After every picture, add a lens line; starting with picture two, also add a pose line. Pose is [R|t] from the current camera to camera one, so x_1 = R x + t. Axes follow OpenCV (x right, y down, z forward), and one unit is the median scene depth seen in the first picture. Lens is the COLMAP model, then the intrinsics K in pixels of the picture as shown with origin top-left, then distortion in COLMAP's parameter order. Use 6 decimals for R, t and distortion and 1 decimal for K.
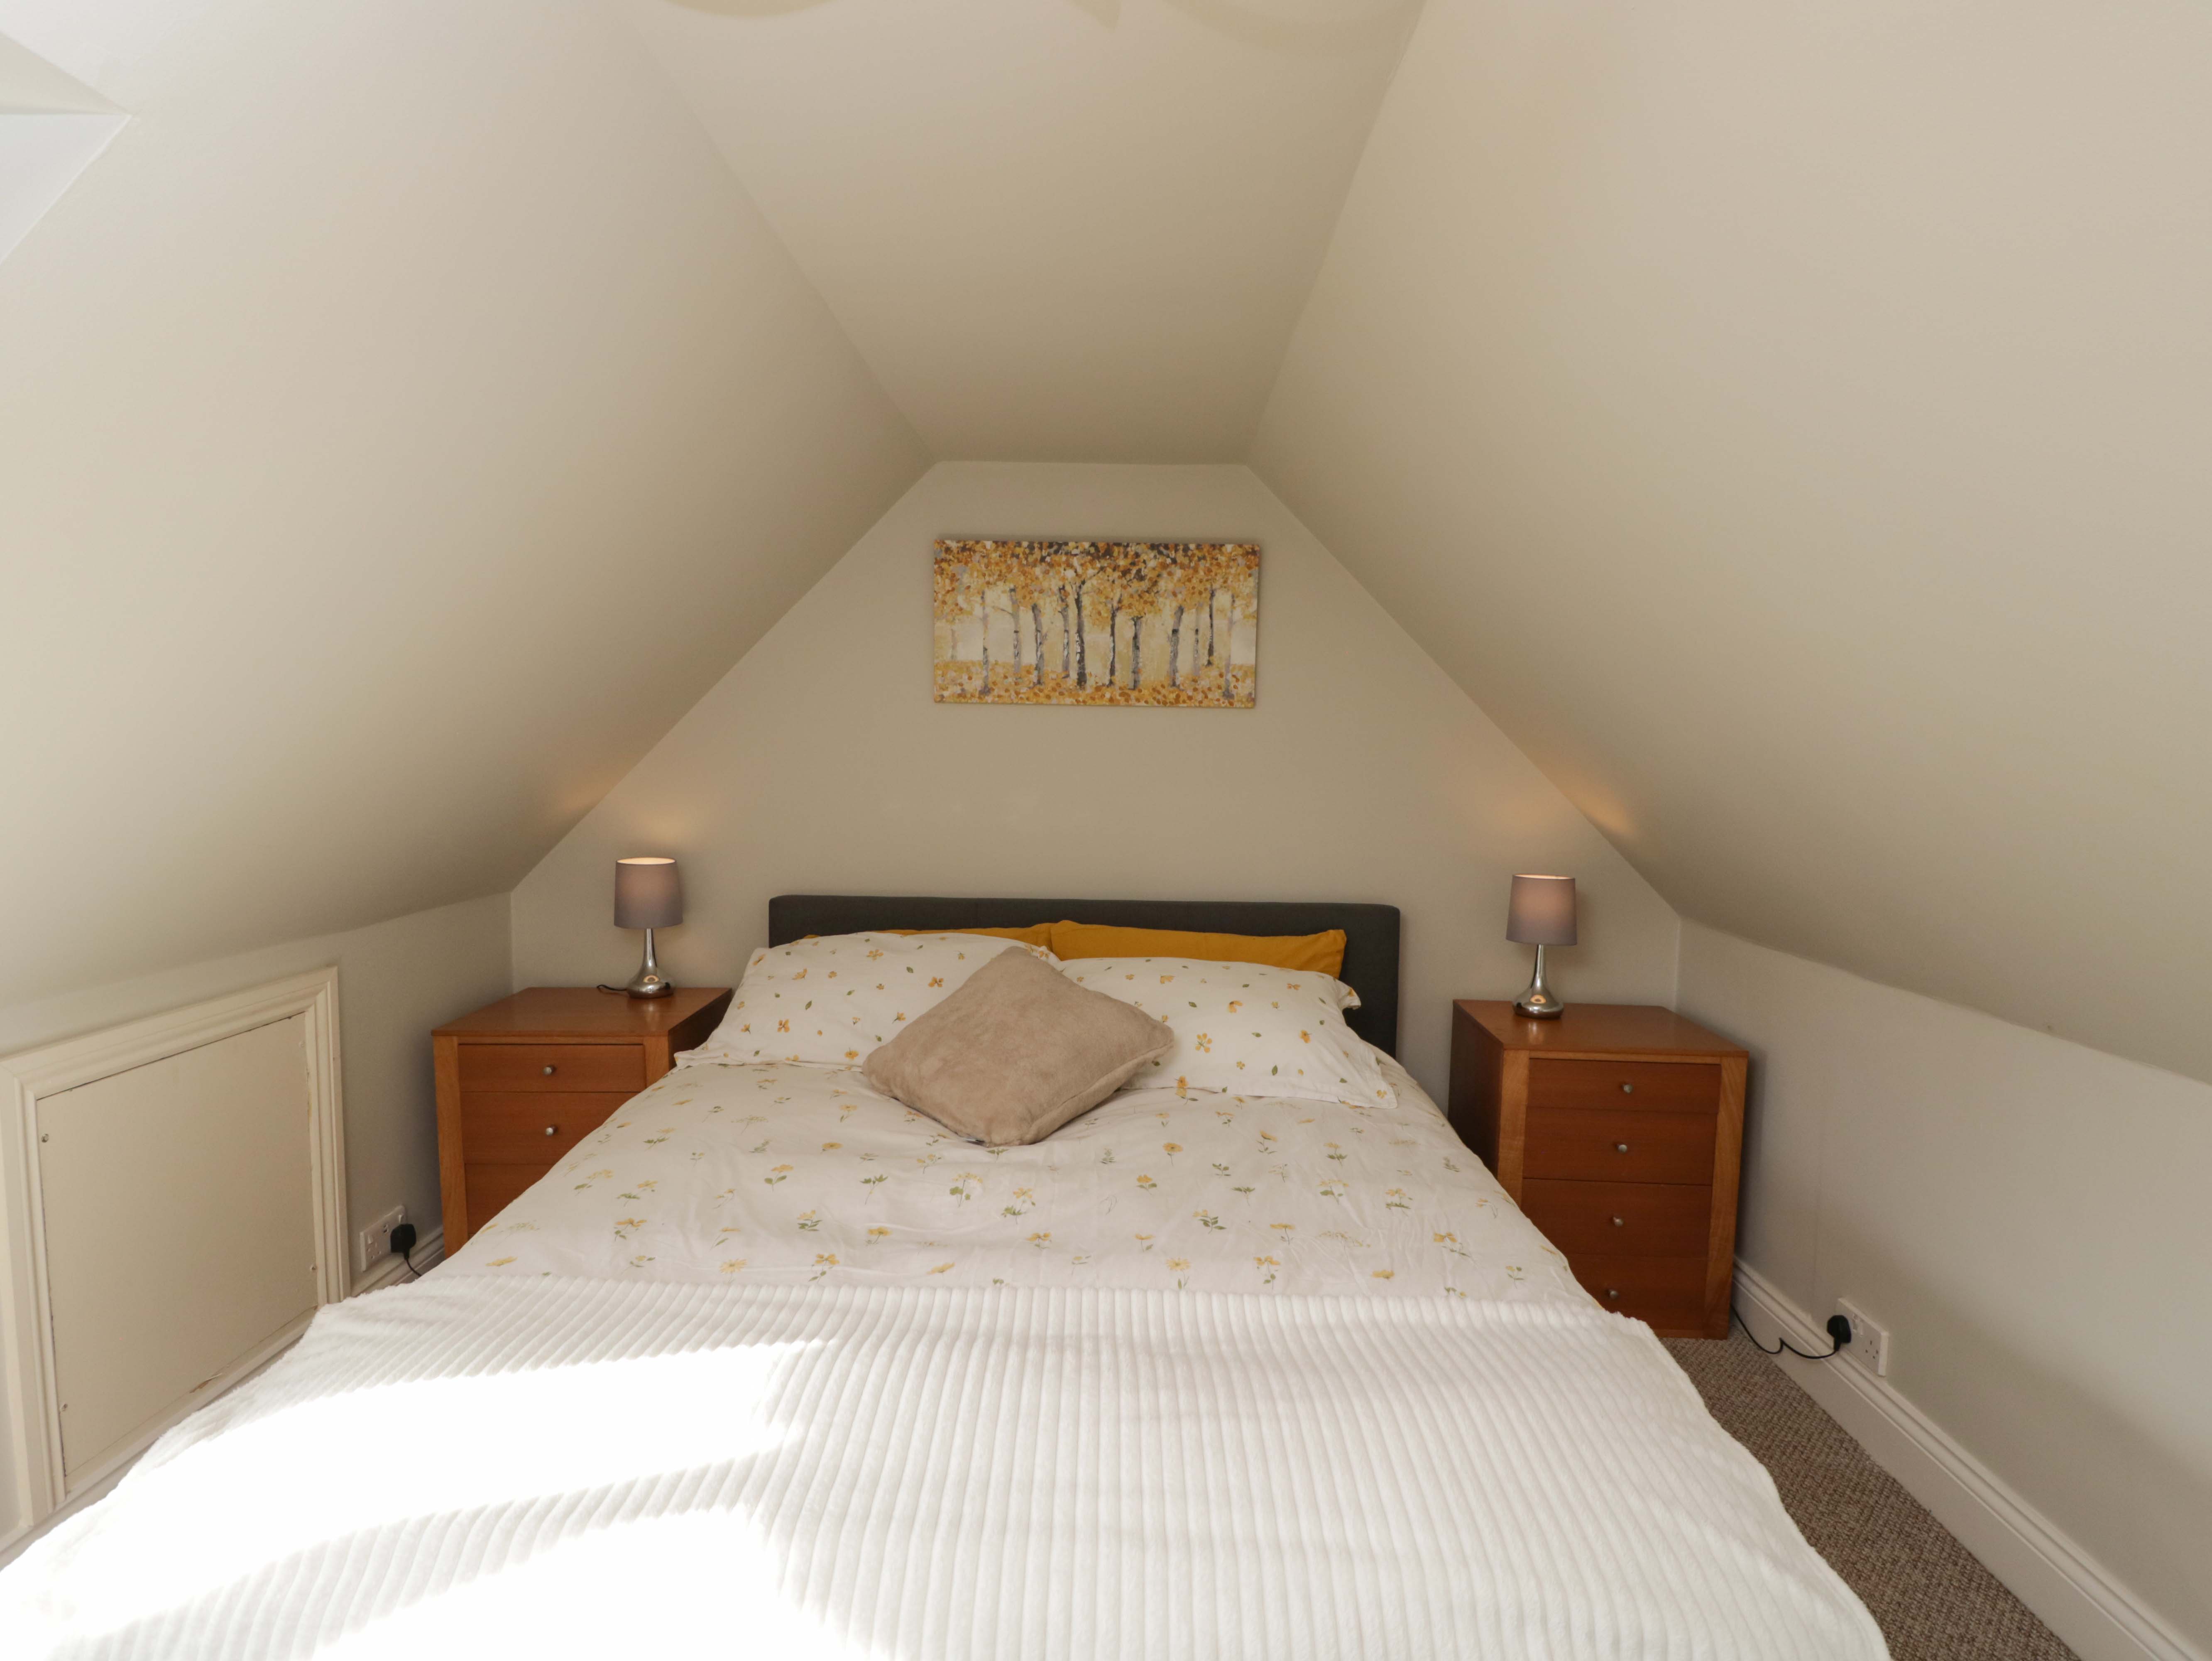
lens RADIAL K [[1184.8, 0, 1101.6], [0, 1184.8, 844.4], [0, 0, 1]] dist [-0.000004, -0.011655]
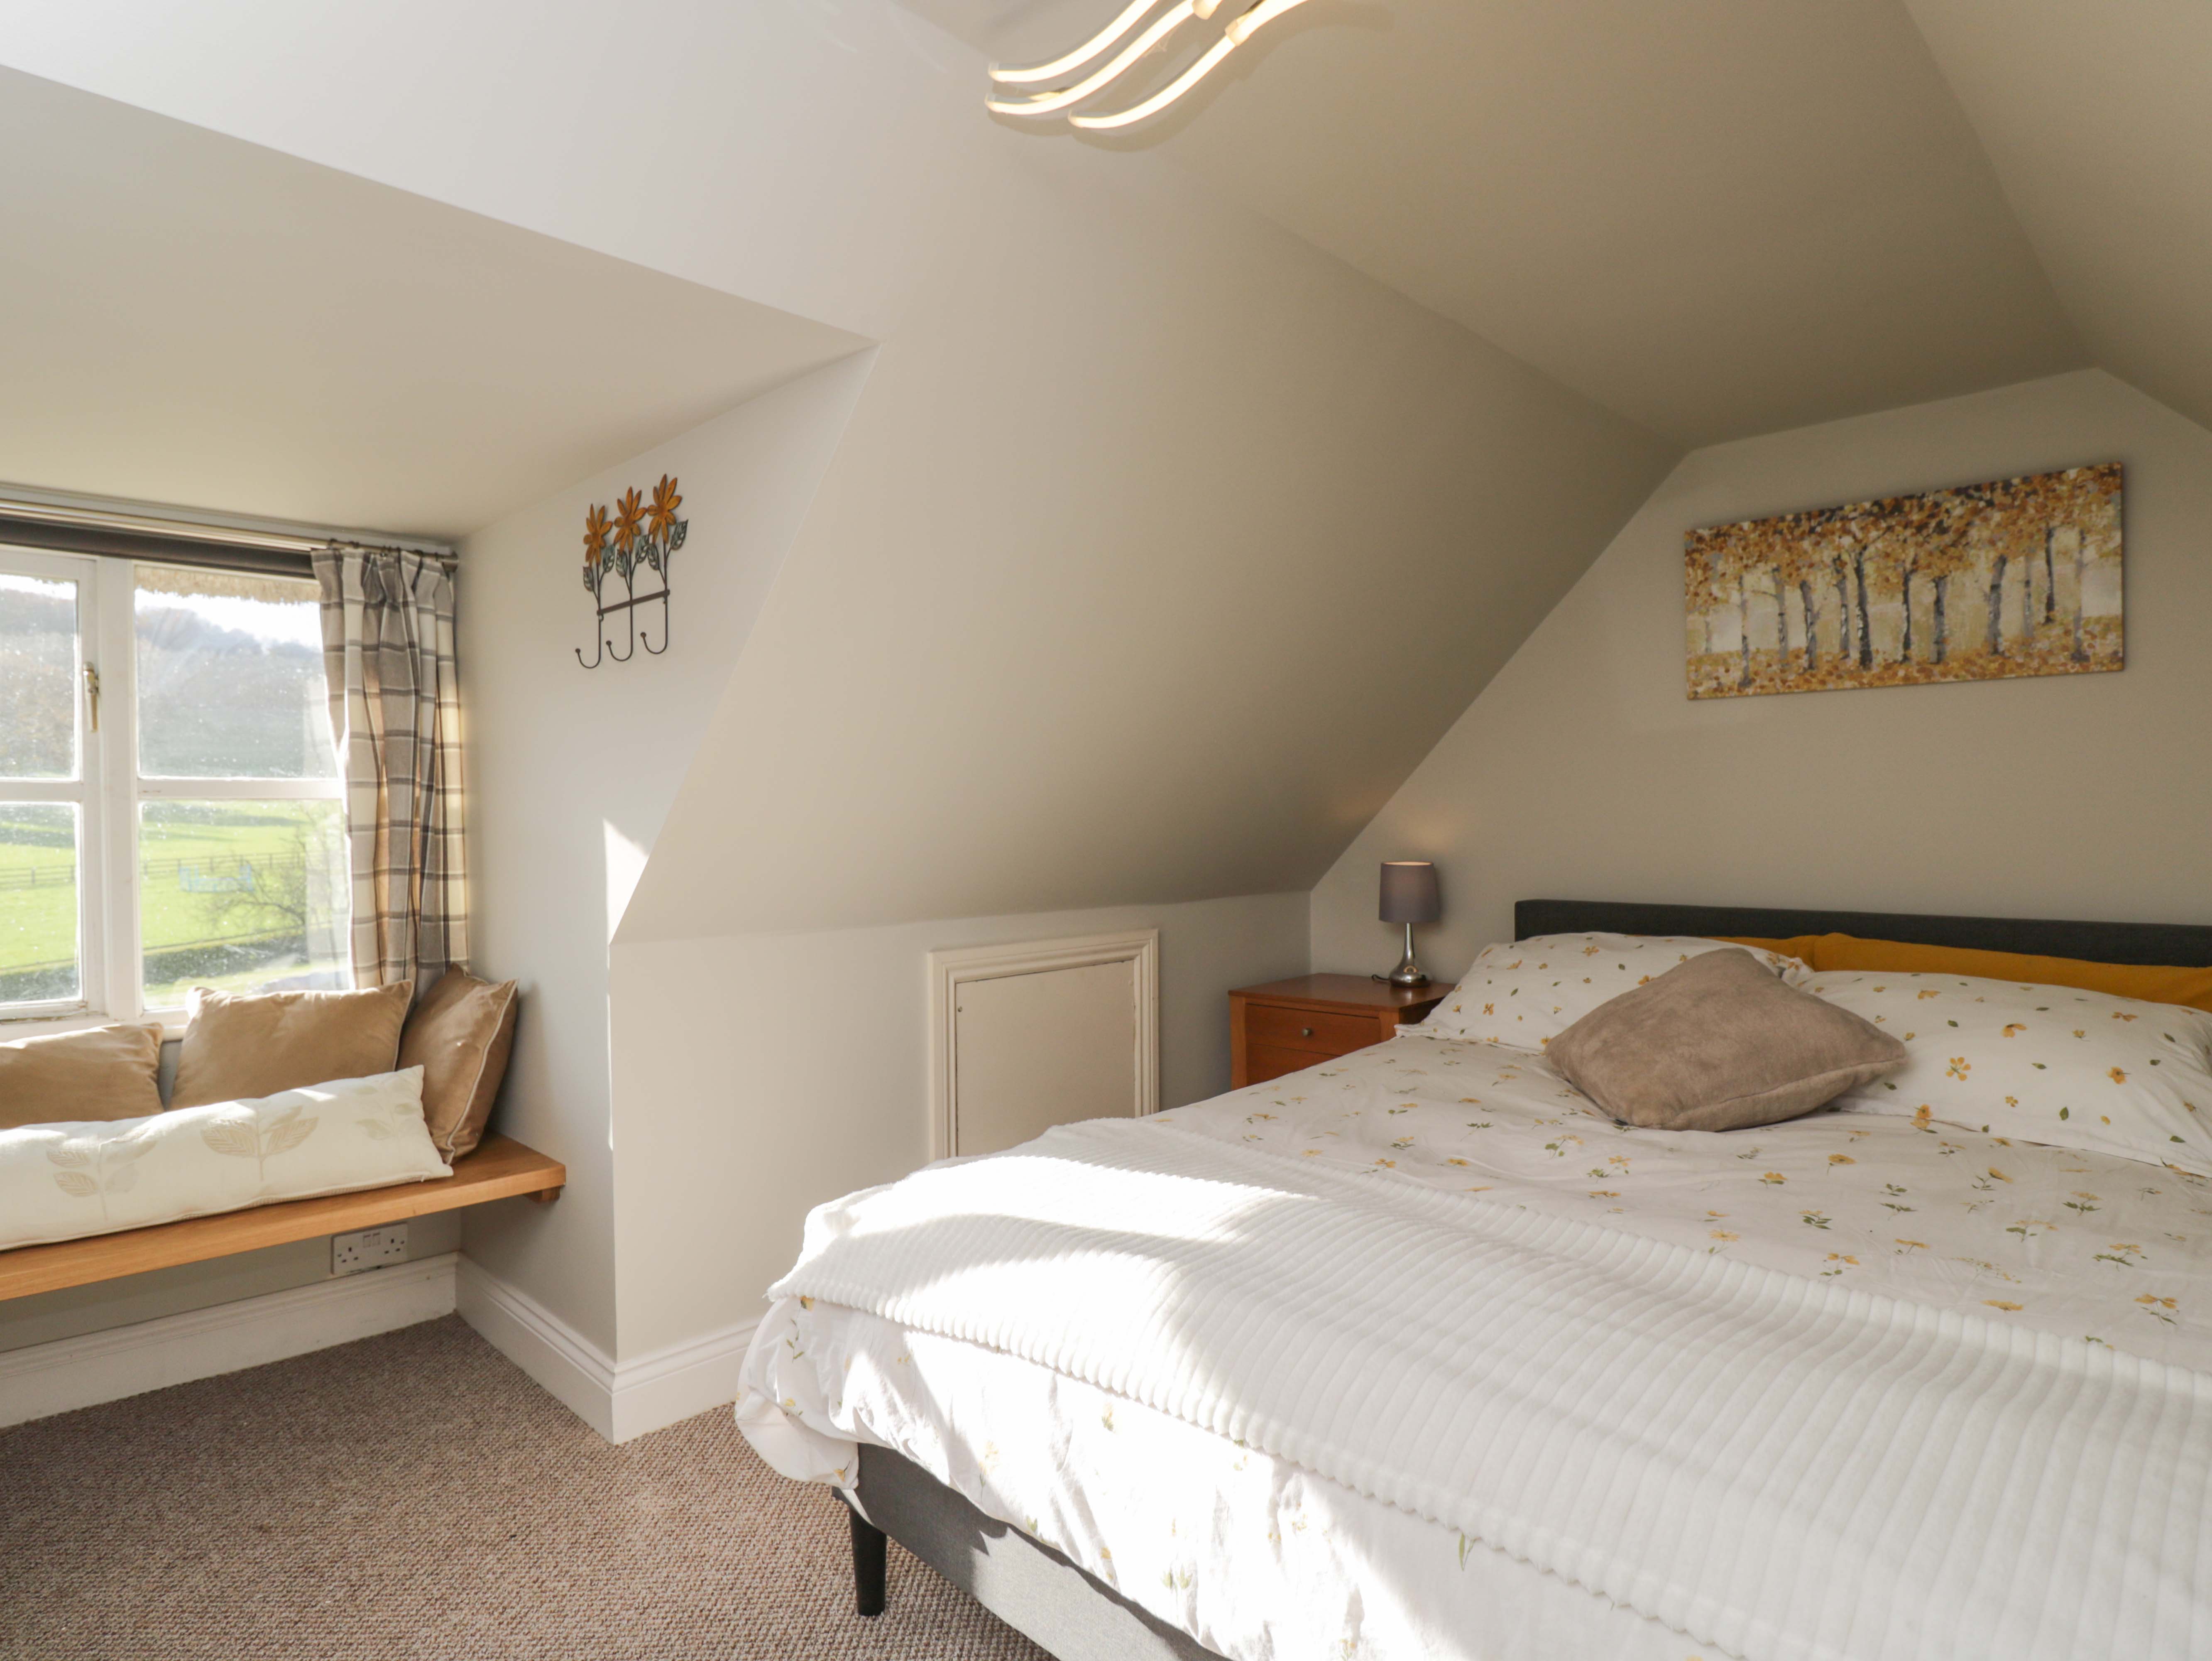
lens RADIAL K [[1184.8, 0, 1091.8], [0, 1184.8, 824.3], [0, 0, 1]] dist [-0.000004, -0.011655]
pose [[0.720969, -0.015183, -0.692801, 0.176280], [-0.036273, 0.997563, -0.059610, 0.055576], [0.692018, 0.068107, 0.718661, -0.007338]]
